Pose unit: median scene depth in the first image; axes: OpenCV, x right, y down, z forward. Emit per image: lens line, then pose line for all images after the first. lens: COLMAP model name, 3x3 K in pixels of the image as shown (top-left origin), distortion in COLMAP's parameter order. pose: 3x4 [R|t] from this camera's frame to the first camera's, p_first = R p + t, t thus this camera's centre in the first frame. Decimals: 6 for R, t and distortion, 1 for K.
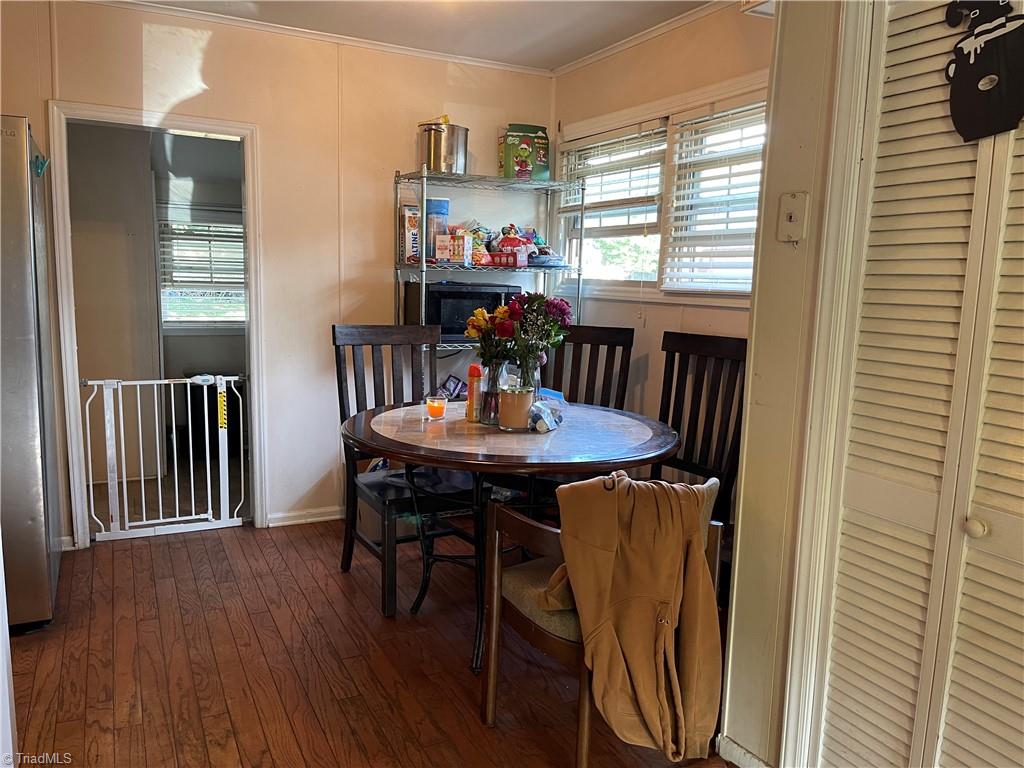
lens RADIAL K [[752.4, 0, 513.7], [0, 752.4, 383.8], [0, 0, 1]] dist [0.076042, 0.000239]
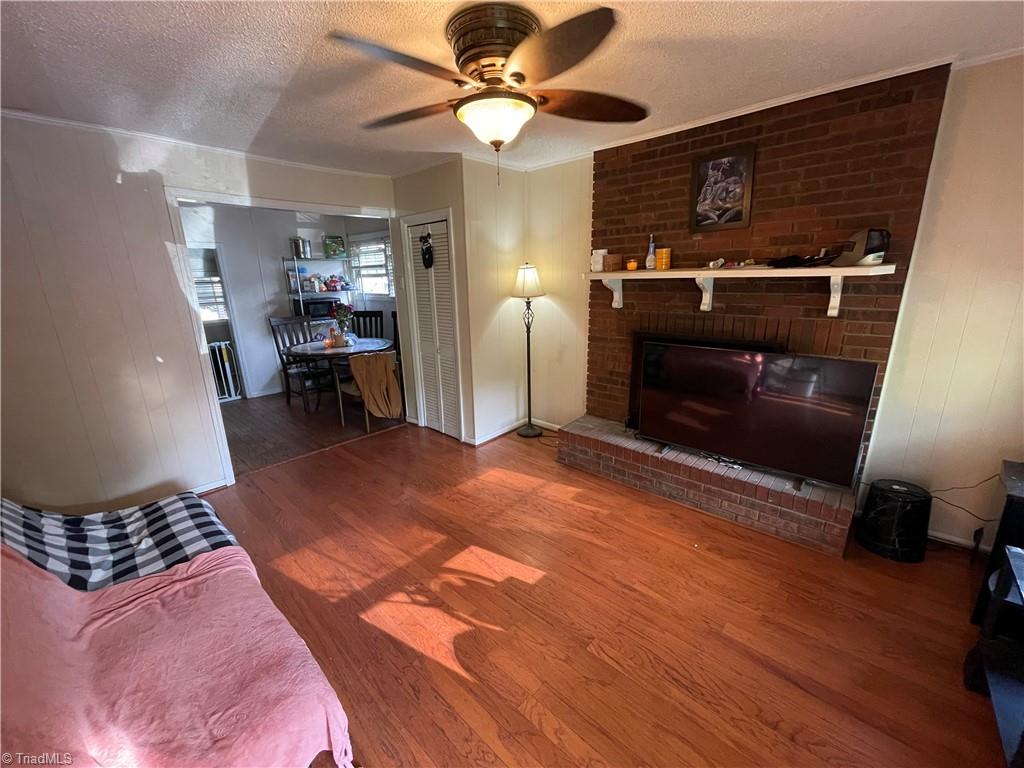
lens RADIAL K [[409.8, 0, 512.6], [0, 409.8, 386.6], [0, 0, 1]] dist [-0.010970, -0.000042]
pose [[0.935628, -0.141686, 0.323303, 0.072928], [0.098784, 0.984409, 0.145533, 0.034753], [-0.338883, -0.104227, 0.935037, -0.658307]]
